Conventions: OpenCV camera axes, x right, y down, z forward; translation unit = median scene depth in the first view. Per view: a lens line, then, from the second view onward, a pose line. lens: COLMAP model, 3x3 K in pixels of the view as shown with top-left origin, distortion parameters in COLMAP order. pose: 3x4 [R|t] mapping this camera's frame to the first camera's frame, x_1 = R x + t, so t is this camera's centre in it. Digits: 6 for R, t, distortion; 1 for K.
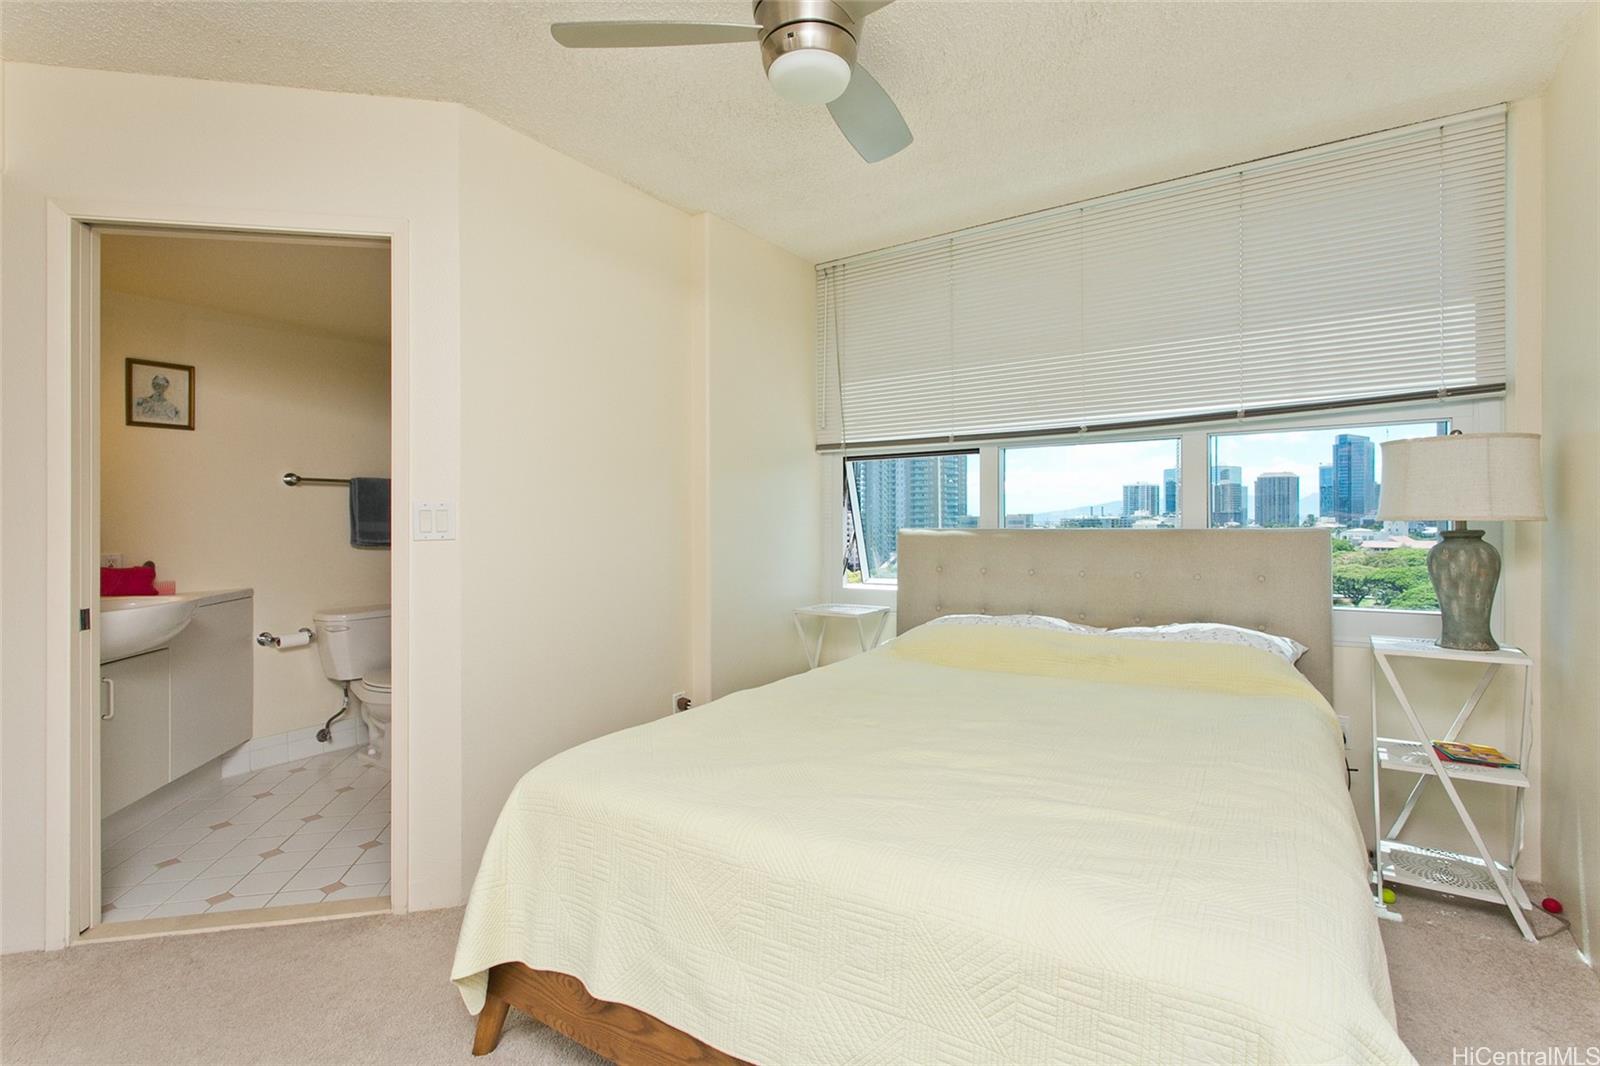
lens RADIAL K [[765.6, 0, 802.0], [0, 765.6, 517.8], [0, 0, 1]] dist [-0.001358, -0.000340]
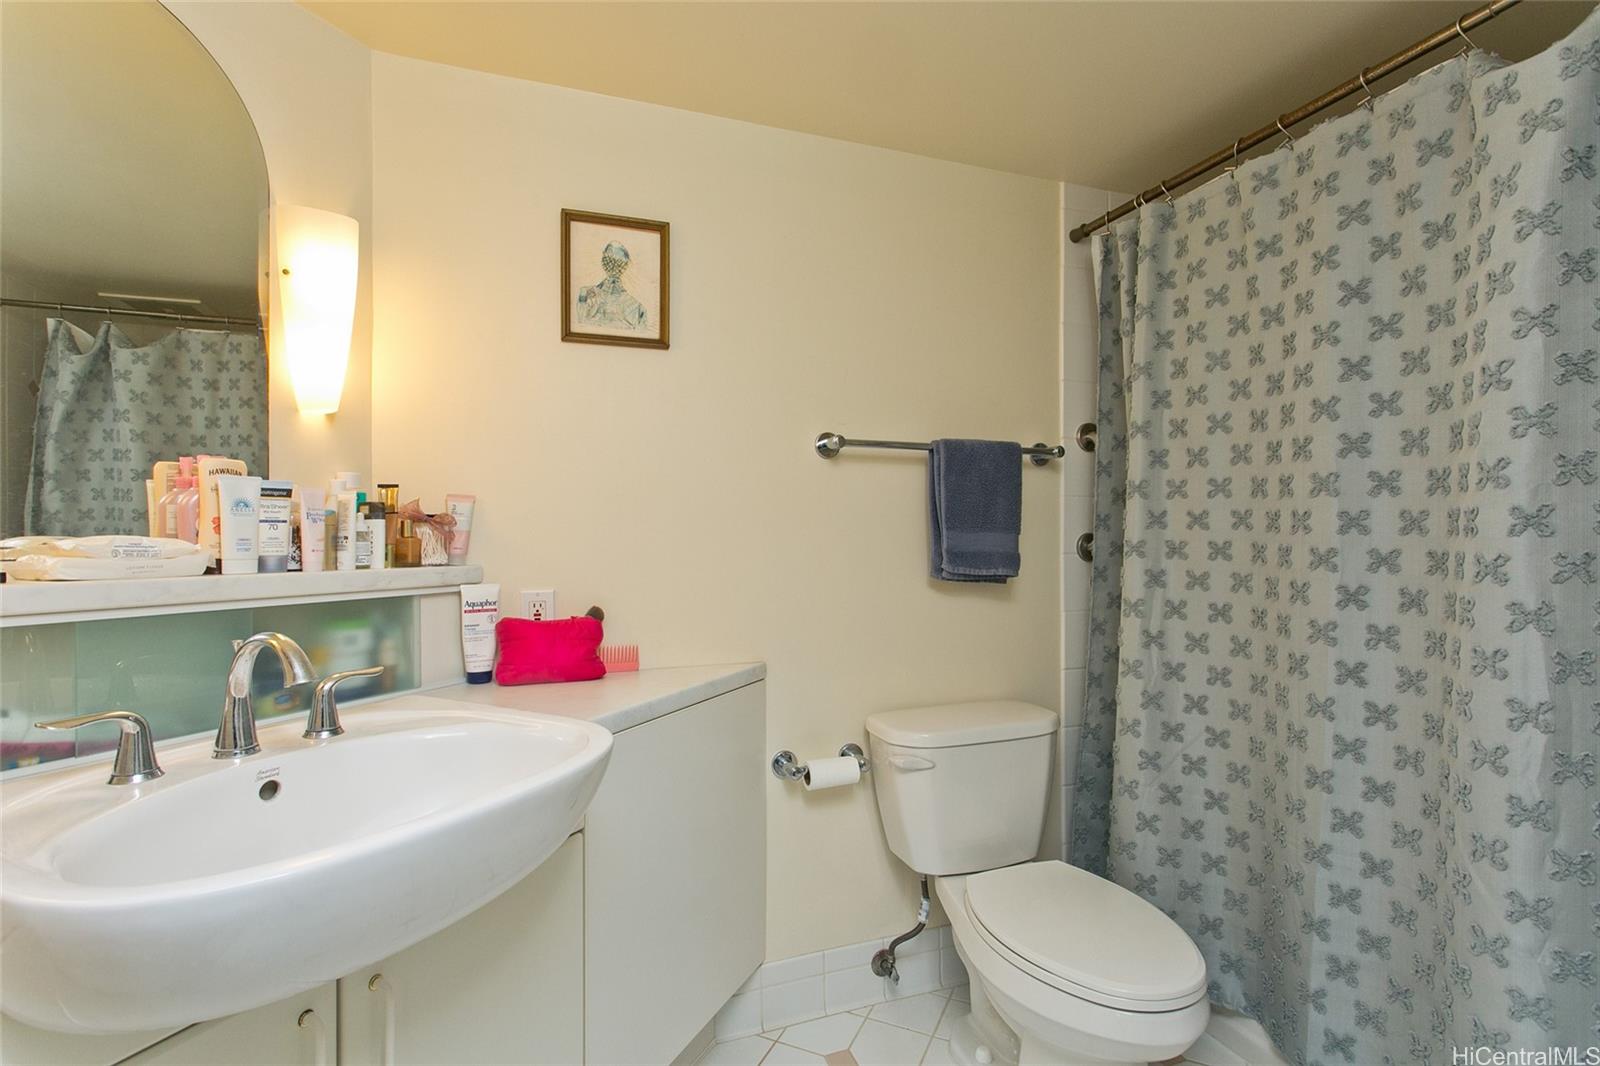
lens RADIAL K [[780.7, 0, 800.0], [0, 780.7, 533.0], [0, 0, 1]] dist [-0.001673, -0.000325]
pose [[0.815789, -0.000274, -0.578350, -0.426067], [0.000325, 1.000000, -0.000014, 0.007466], [0.578350, -0.000176, 0.815789, 0.629927]]
